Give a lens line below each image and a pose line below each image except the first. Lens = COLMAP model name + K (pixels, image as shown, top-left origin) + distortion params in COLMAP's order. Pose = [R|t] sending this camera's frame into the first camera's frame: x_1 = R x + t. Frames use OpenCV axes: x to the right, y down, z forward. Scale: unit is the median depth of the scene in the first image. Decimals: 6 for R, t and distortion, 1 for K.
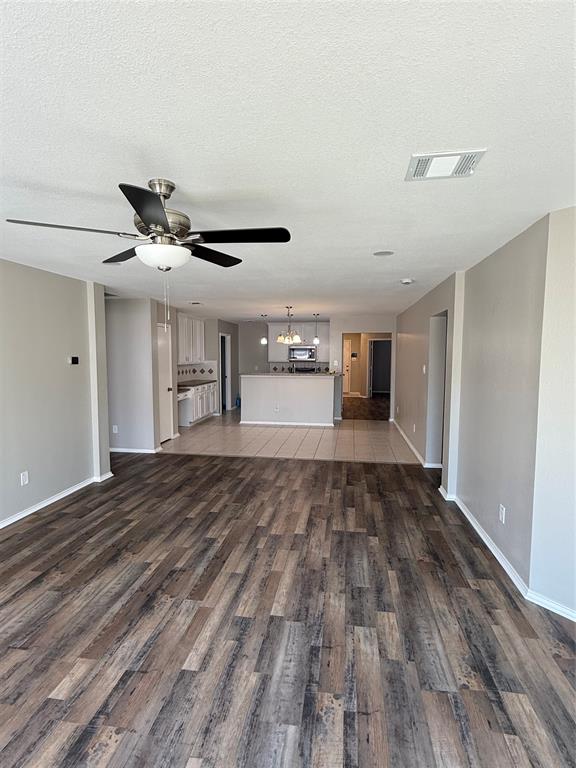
lens RADIAL K [[383.6, 0, 288.0], [0, 383.6, 384.0], [0, 0, 1]] dist [-0.002143, -0.000310]
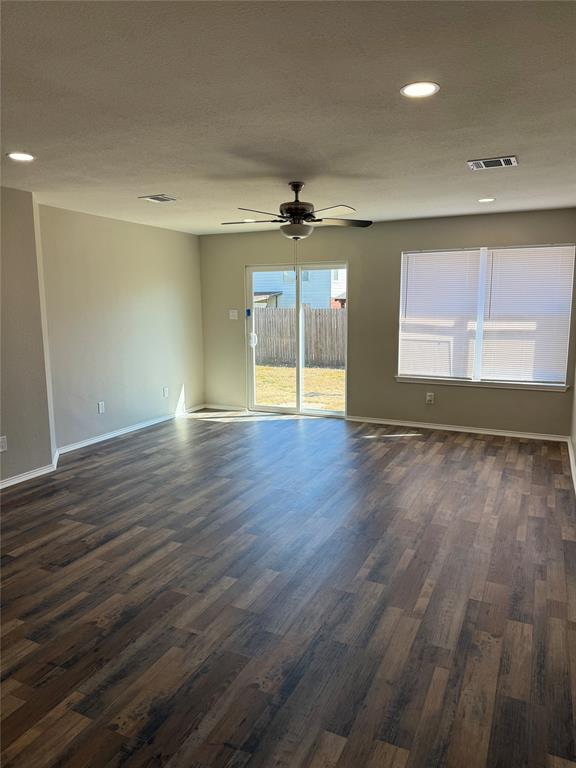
lens RADIAL K [[542.4, 0, 288.0], [0, 542.4, 384.0], [0, 0, 1]] dist [0.042305, -0.003475]
pose [[-0.957838, -0.040986, 0.284370, -0.451690], [0.026315, 0.973097, 0.228890, -0.109132], [-0.286101, 0.226722, -0.930990, 1.535670]]
